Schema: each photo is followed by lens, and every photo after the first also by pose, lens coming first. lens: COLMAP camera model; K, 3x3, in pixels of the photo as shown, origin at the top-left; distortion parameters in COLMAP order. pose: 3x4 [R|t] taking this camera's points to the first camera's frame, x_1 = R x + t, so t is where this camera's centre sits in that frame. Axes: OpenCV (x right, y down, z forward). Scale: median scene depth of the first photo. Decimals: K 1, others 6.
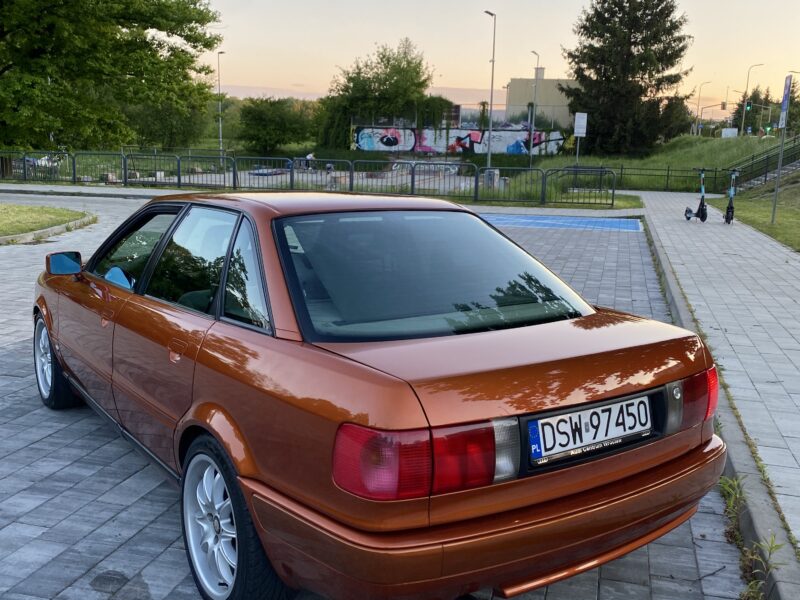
lens RADIAL K [[811.3, 0, 400.0], [0, 811.3, 300.0], [0, 0, 1]] dist [0.017486, -0.046117]
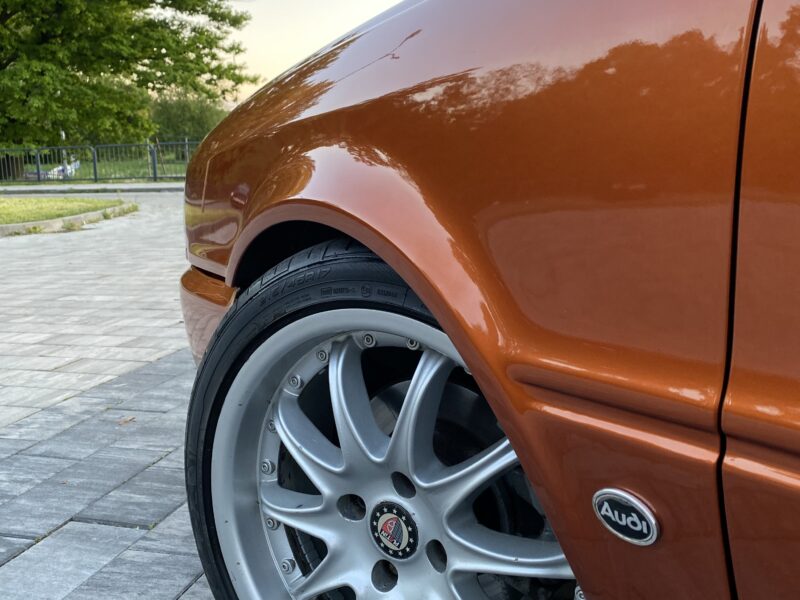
lens RADIAL K [[811.3, 0, 400.0], [0, 811.3, 300.0], [0, 0, 1]] dist [0.017486, -0.046117]
pose [[0.998581, -0.051330, -0.014217, -0.066377], [0.051249, 0.998668, -0.006019, 0.004091], [0.014507, 0.005282, 0.999881, 0.129633]]
